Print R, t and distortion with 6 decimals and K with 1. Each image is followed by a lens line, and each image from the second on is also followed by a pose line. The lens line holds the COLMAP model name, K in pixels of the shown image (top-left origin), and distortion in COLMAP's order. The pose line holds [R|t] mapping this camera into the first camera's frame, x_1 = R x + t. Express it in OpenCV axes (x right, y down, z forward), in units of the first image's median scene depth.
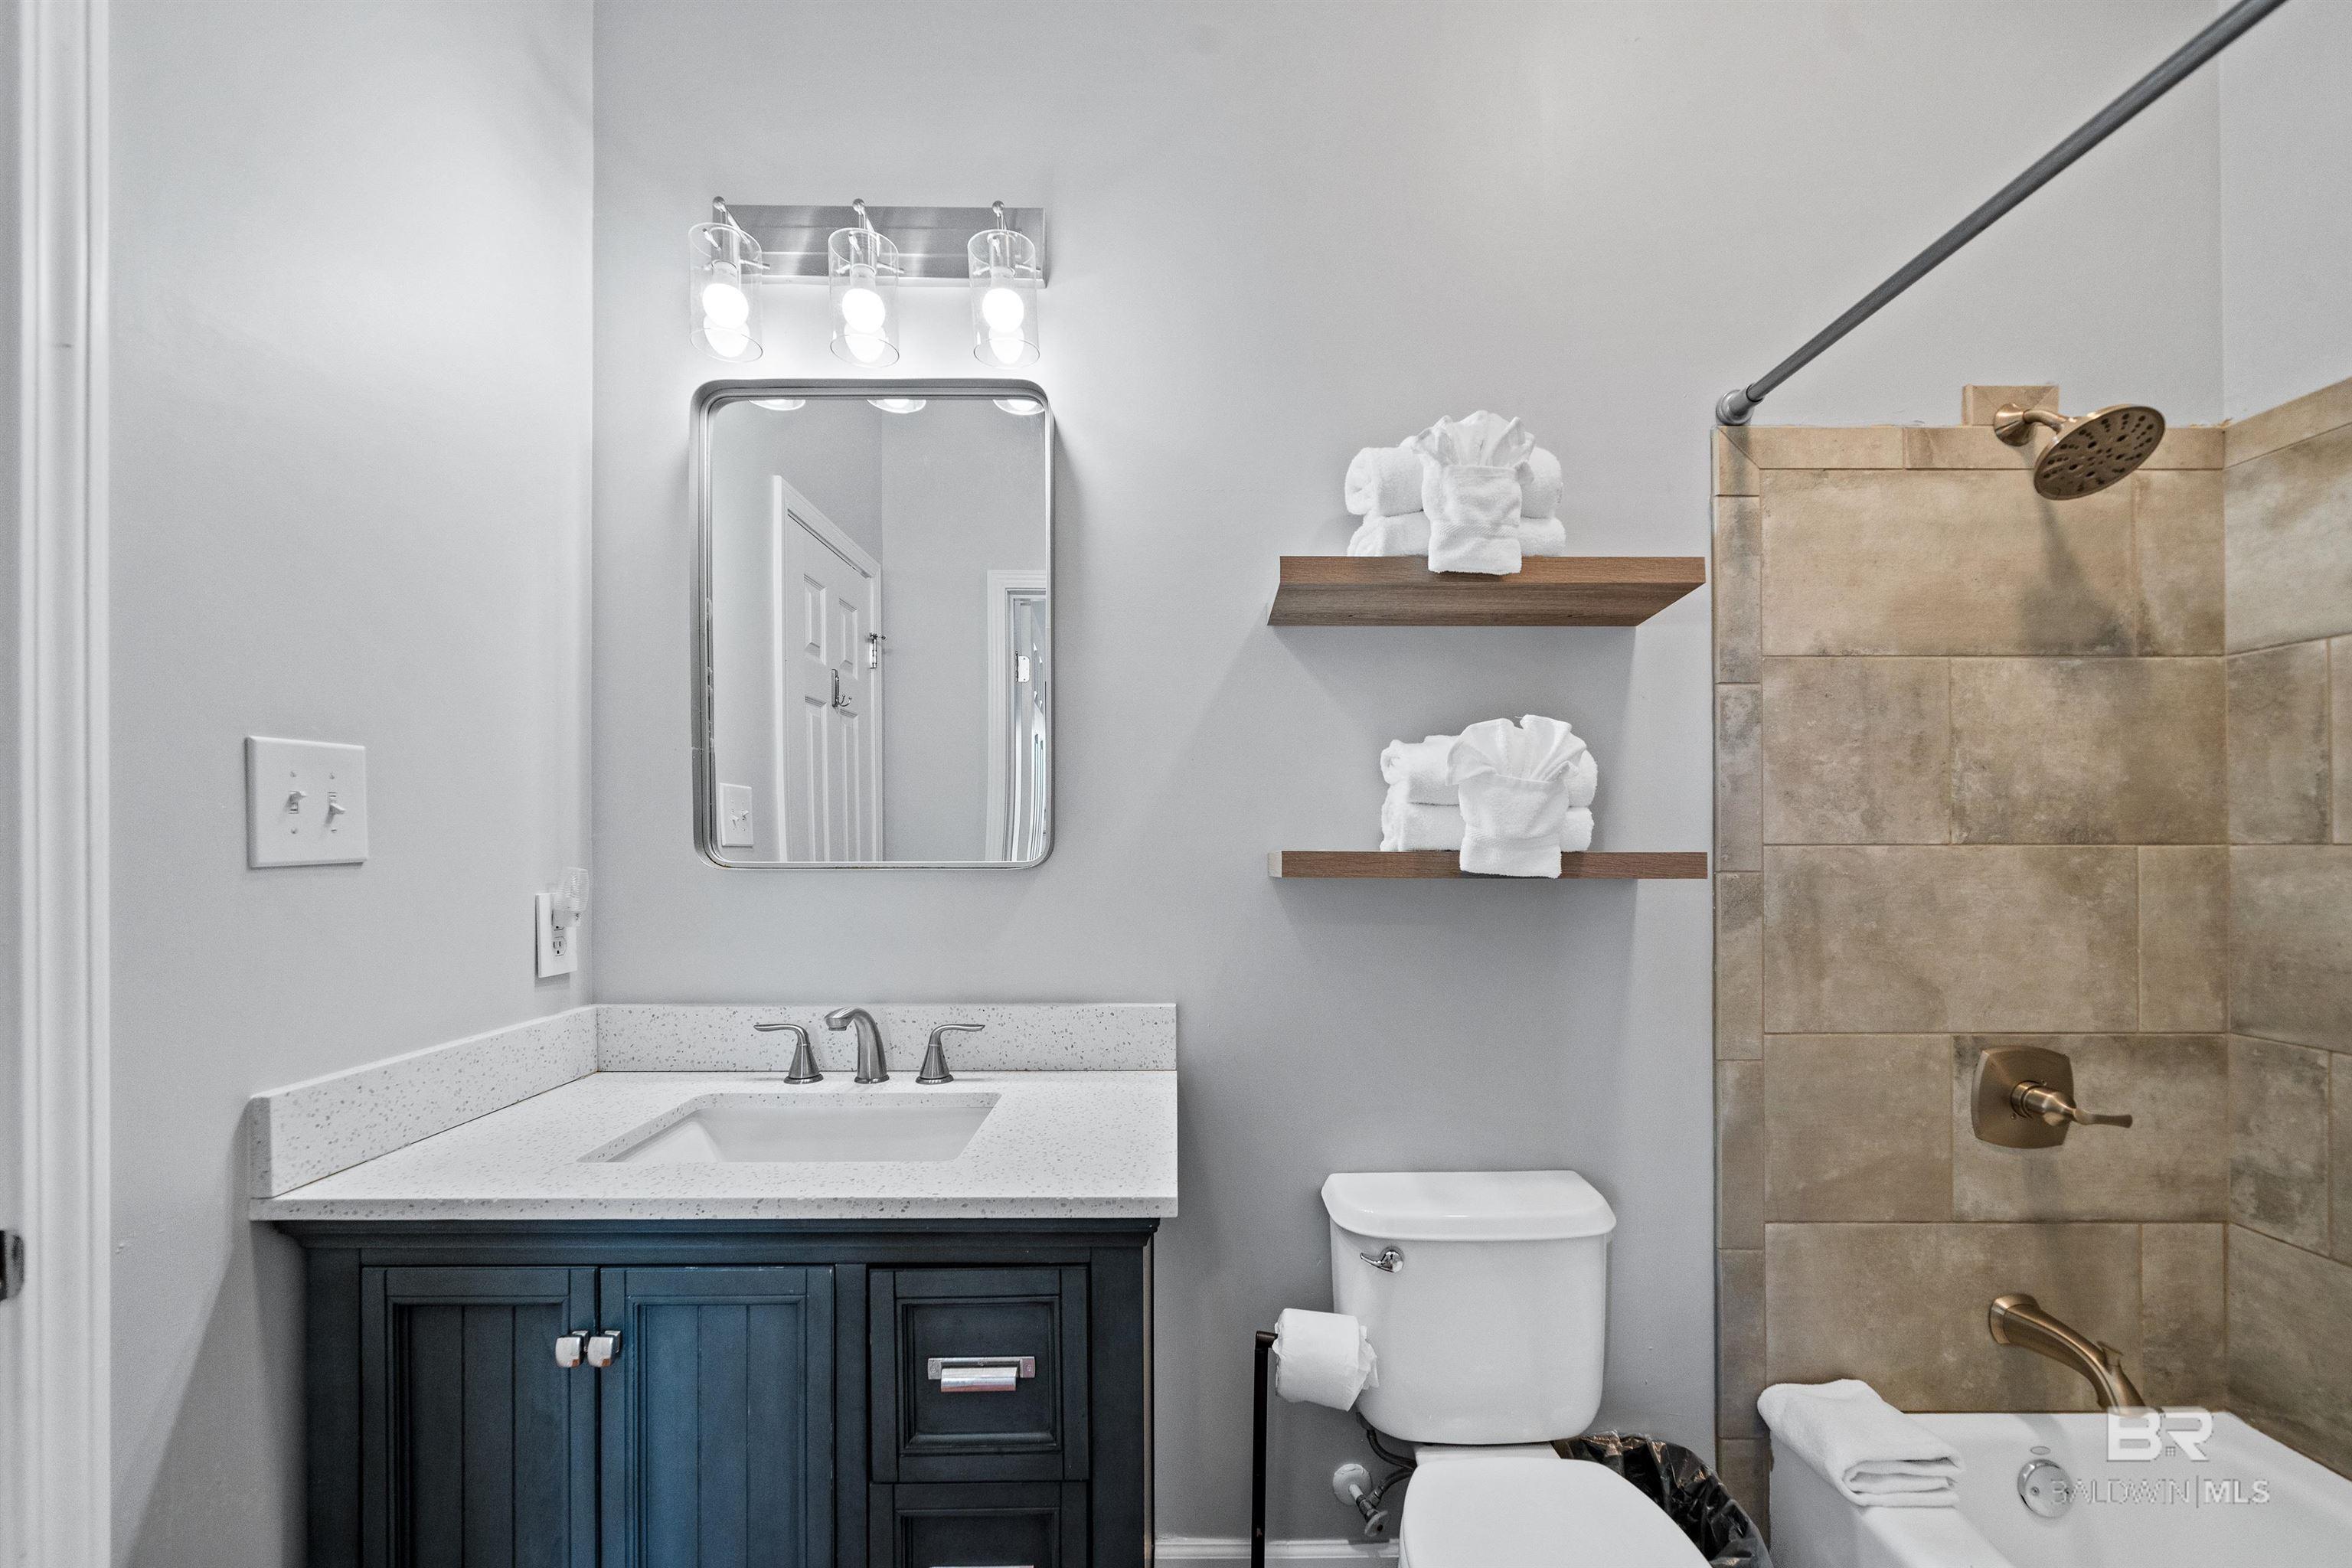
lens RADIAL K [[940.3, 0, 1186.6], [0, 940.3, 846.5], [0, 0, 1]] dist [-0.000667, 0.000085]
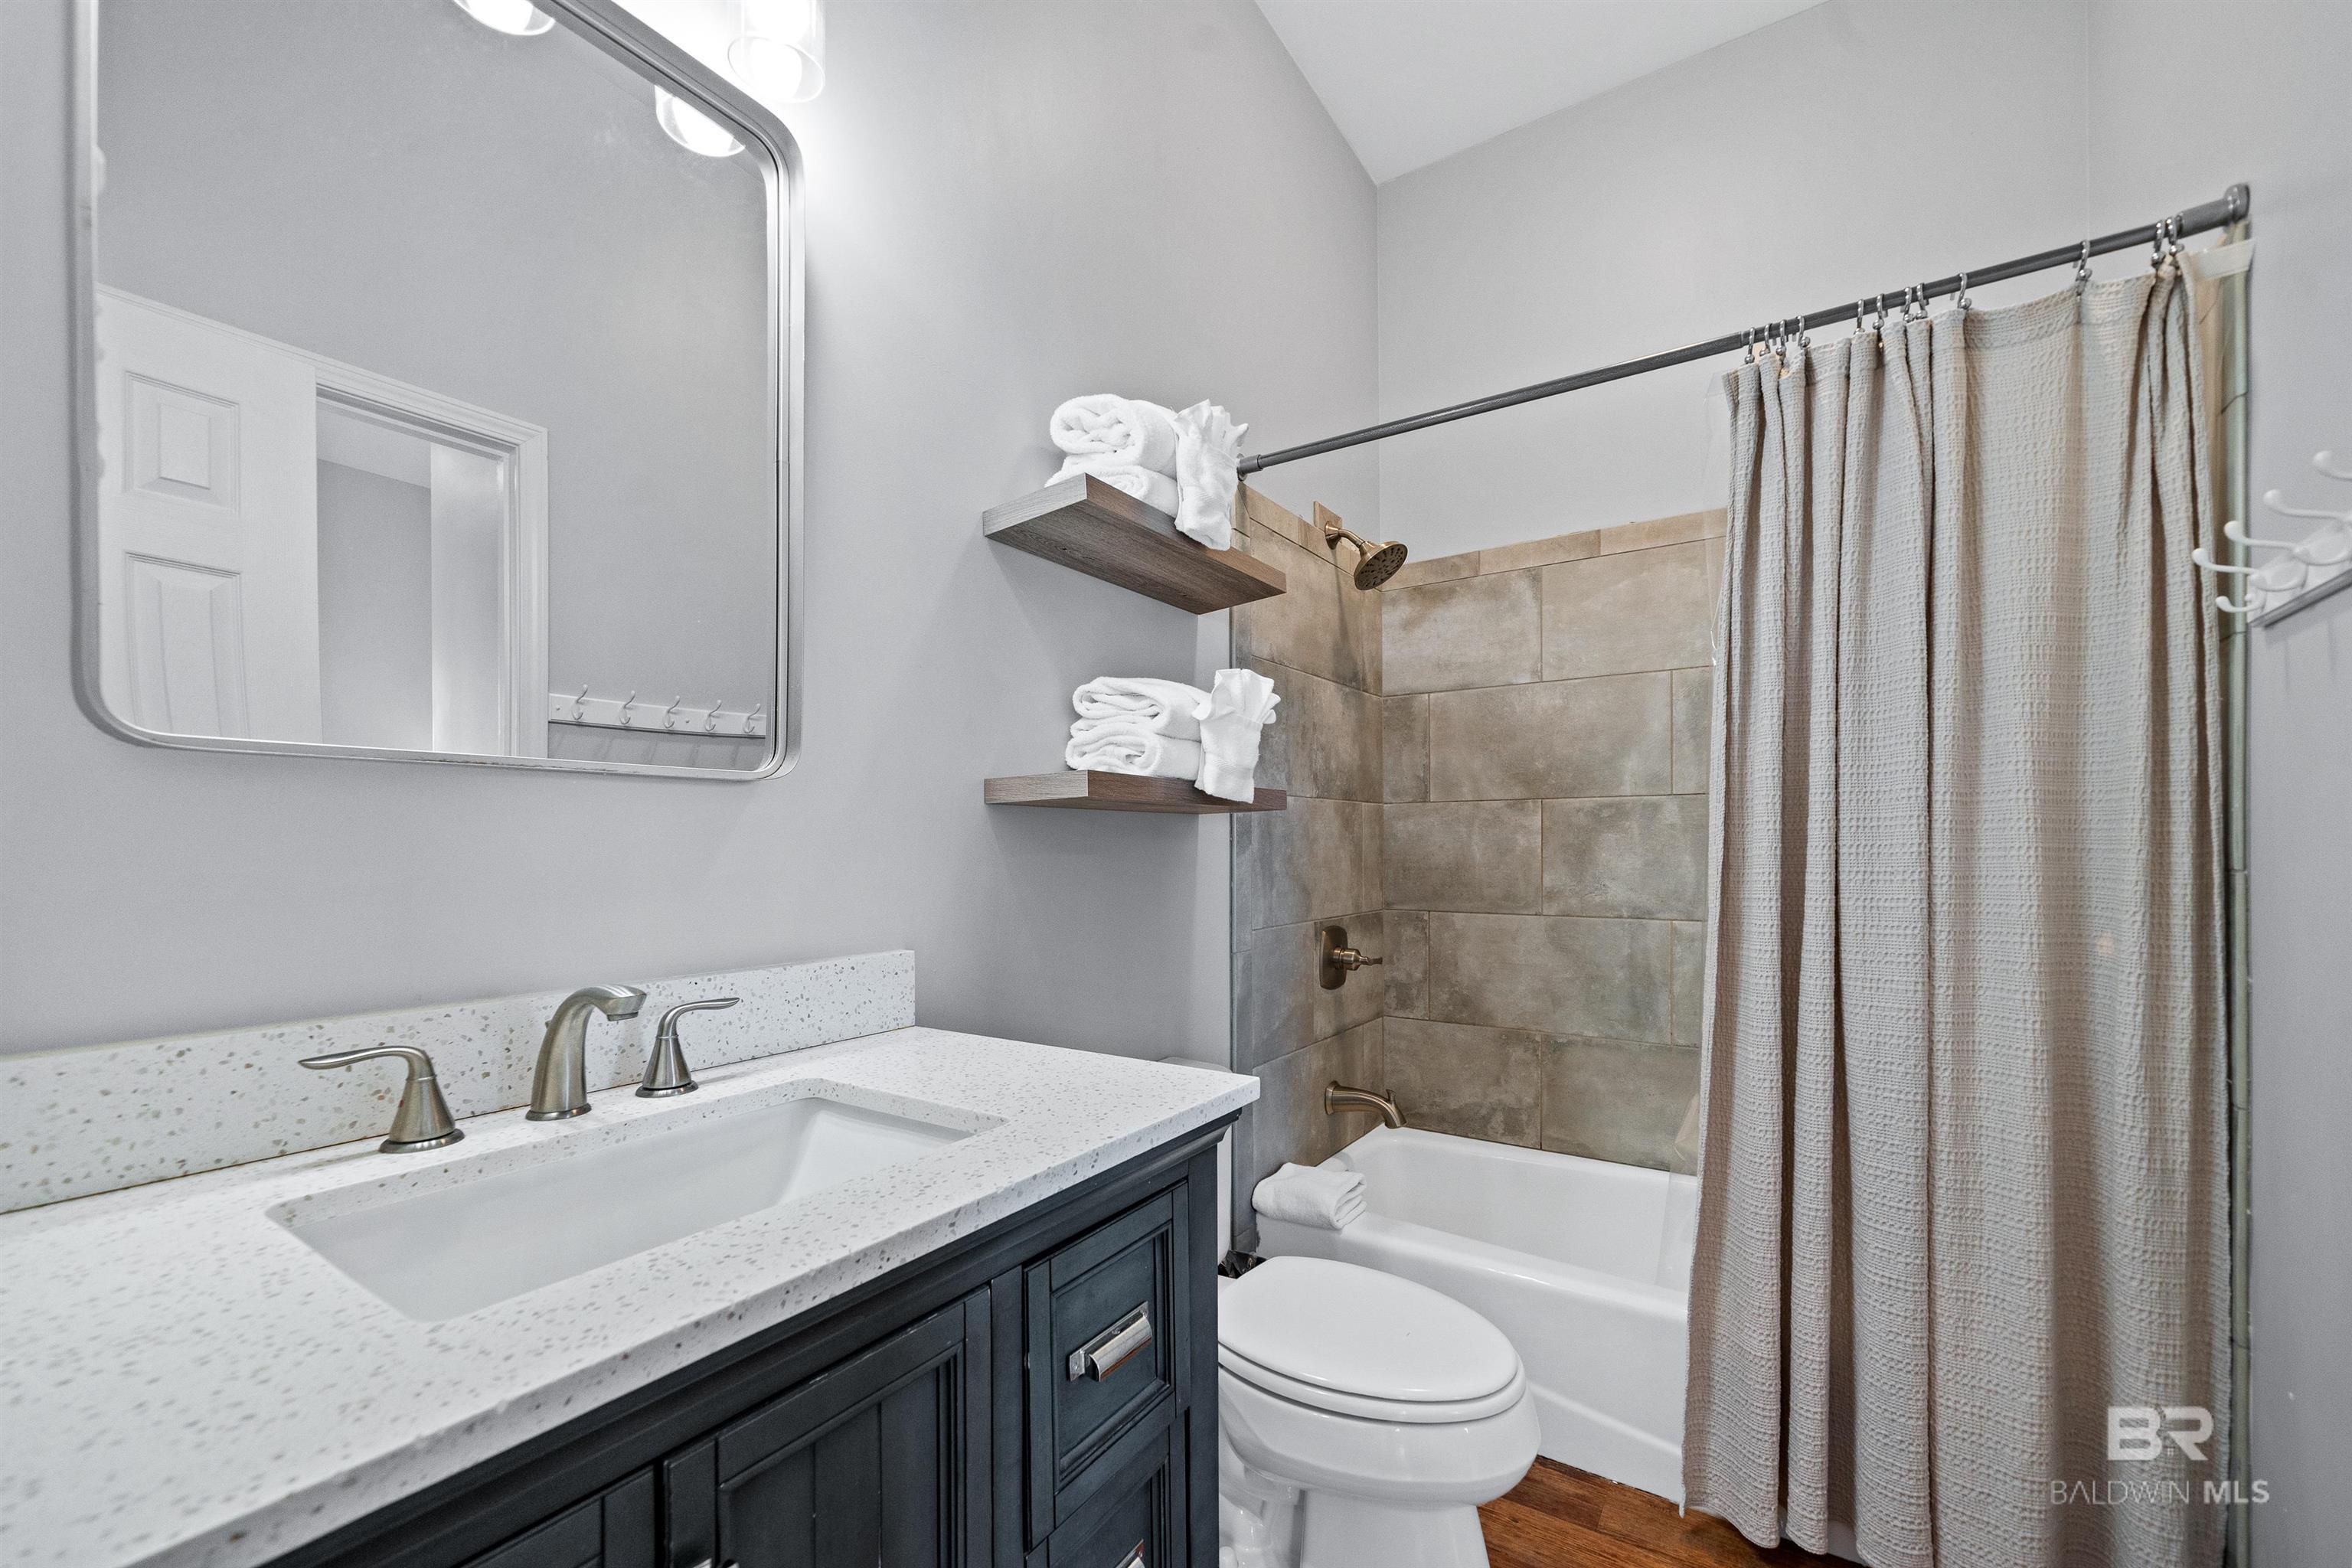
lens RADIAL K [[940.3, 0, 1186.6], [0, 940.3, 846.5], [0, 0, 1]] dist [-0.000667, 0.000085]
pose [[0.561754, -0.005078, 0.827289, -0.607920], [0.006853, 0.999975, 0.001484, 0.078292], [-0.827276, 0.004836, 0.561775, 0.326093]]
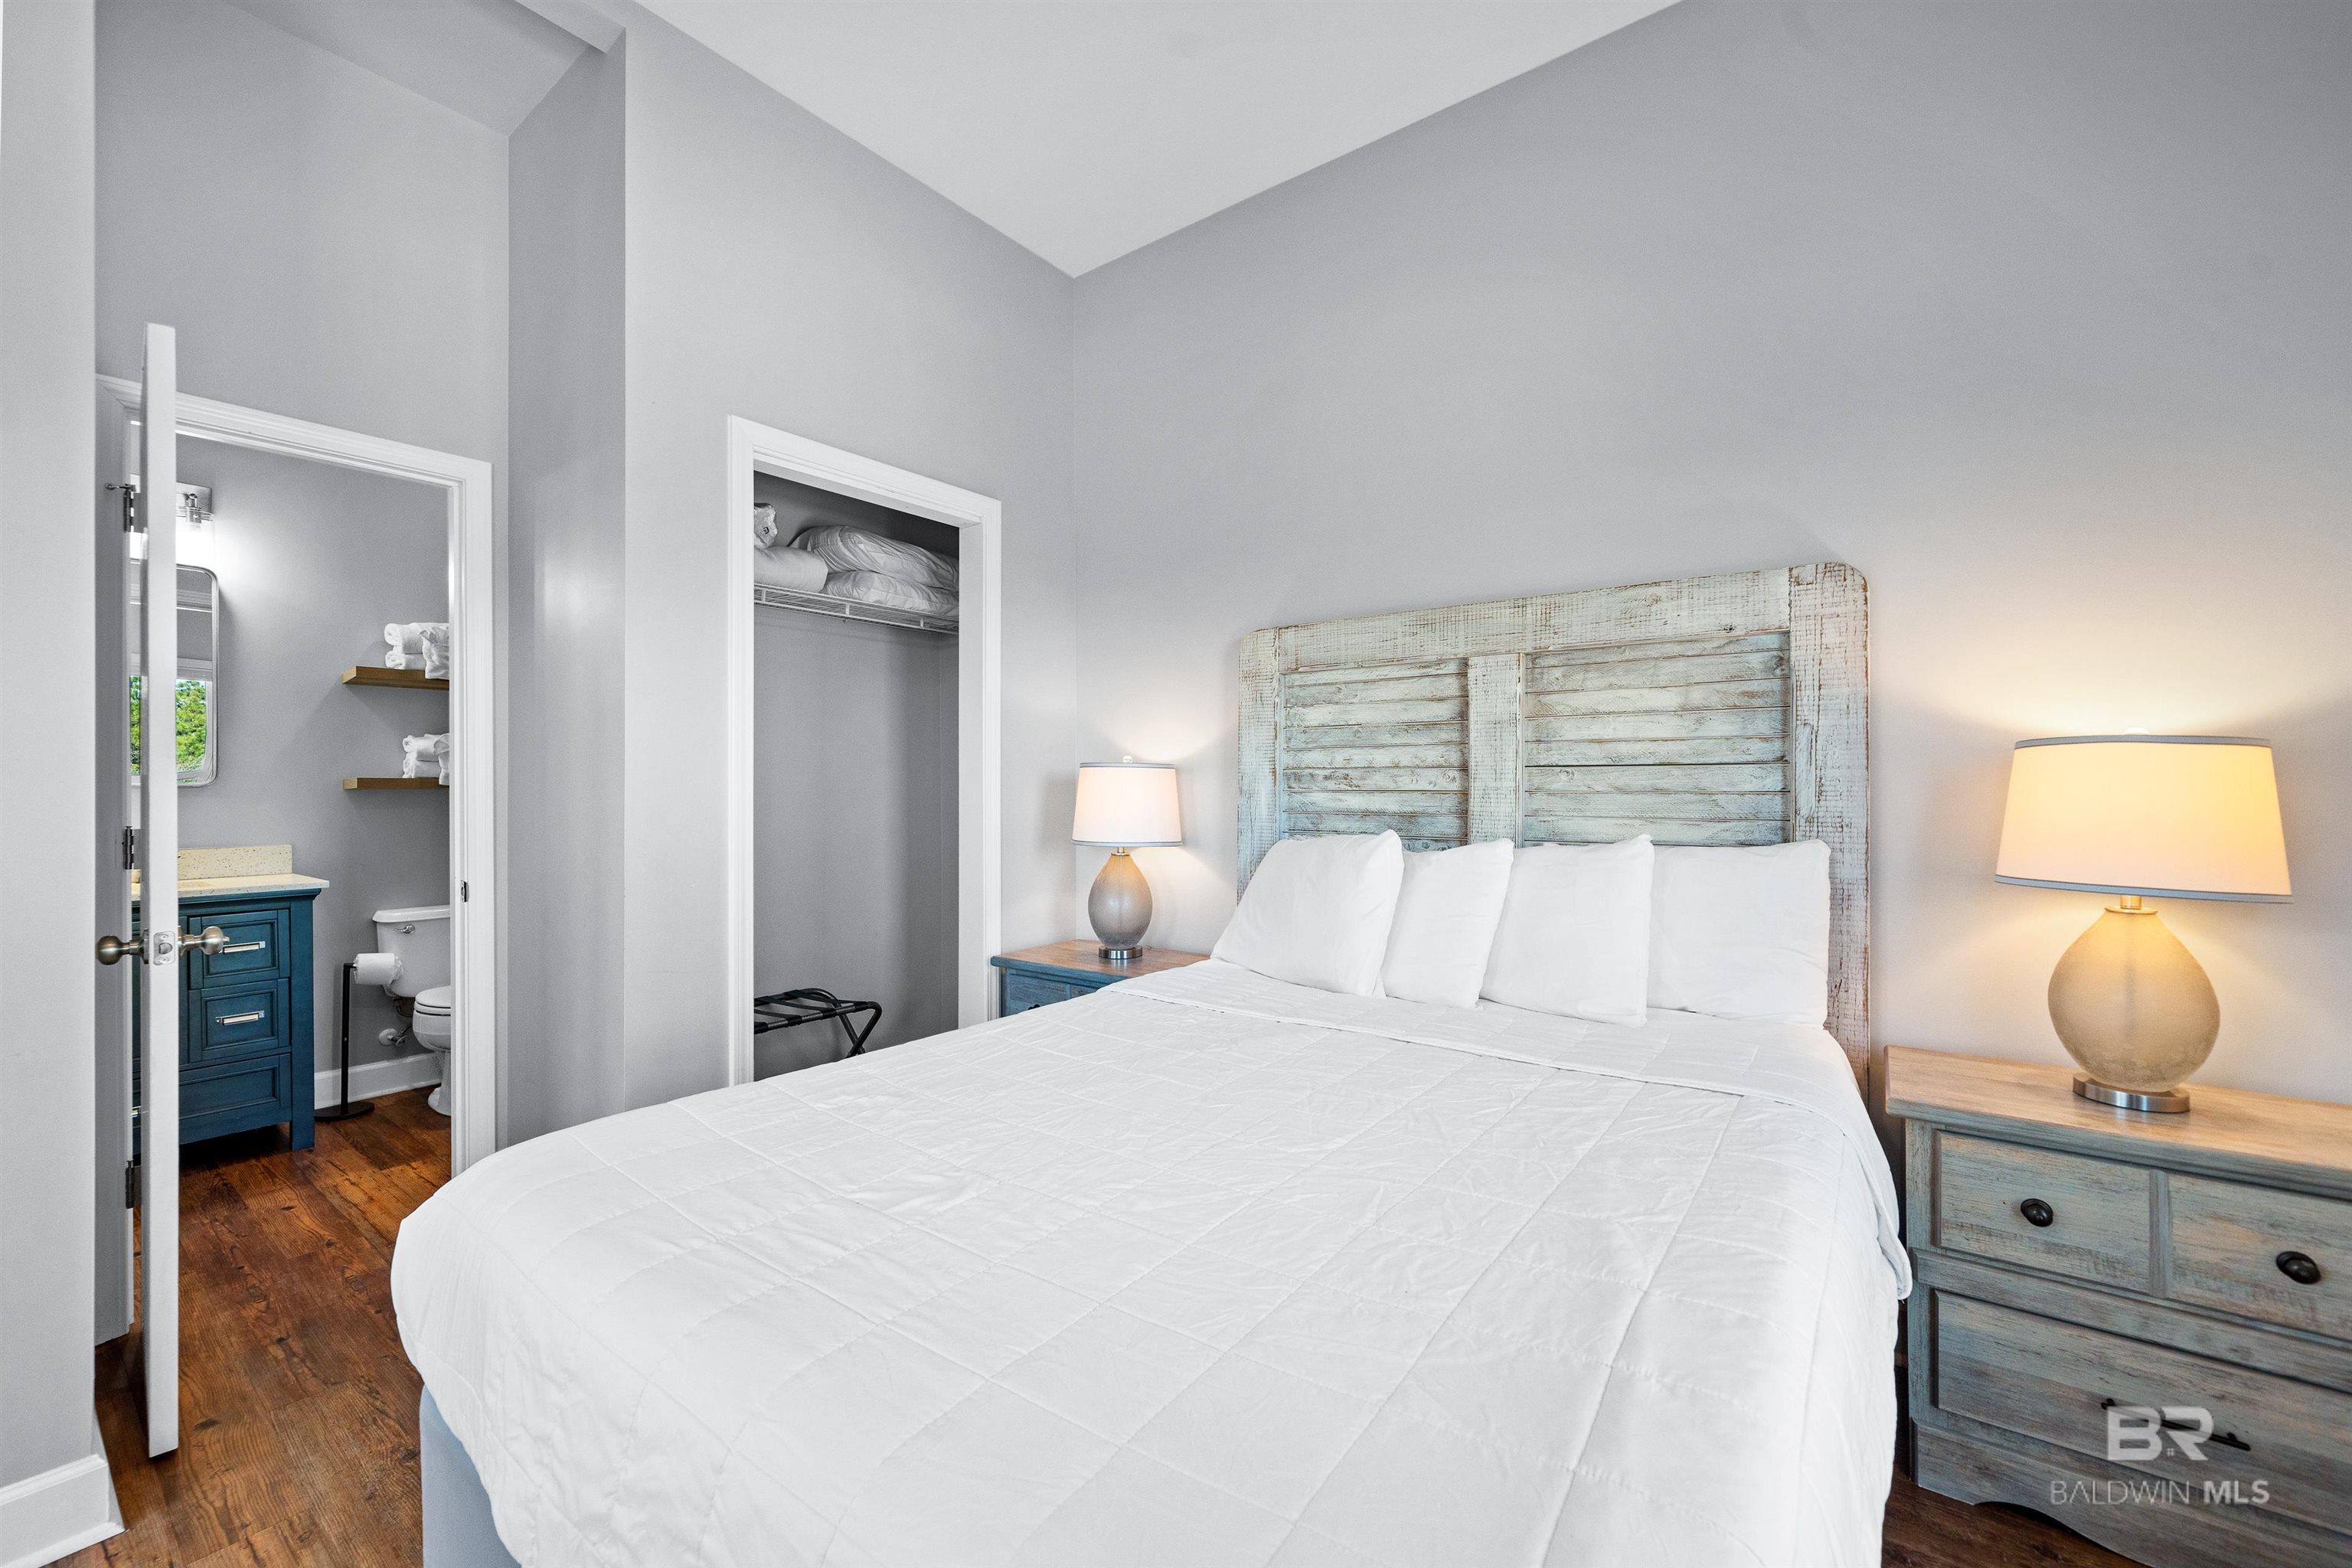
lens RADIAL K [[951.6, 0, 1171.3], [0, 951.6, 804.2], [0, 0, 1]] dist [-0.002436, 0.000646]
pose [[0.616433, -0.005474, 0.787388, -0.533770], [-0.000816, 0.999971, 0.007590, 0.052483], [-0.787407, -0.005321, 0.616410, -2.207901]]
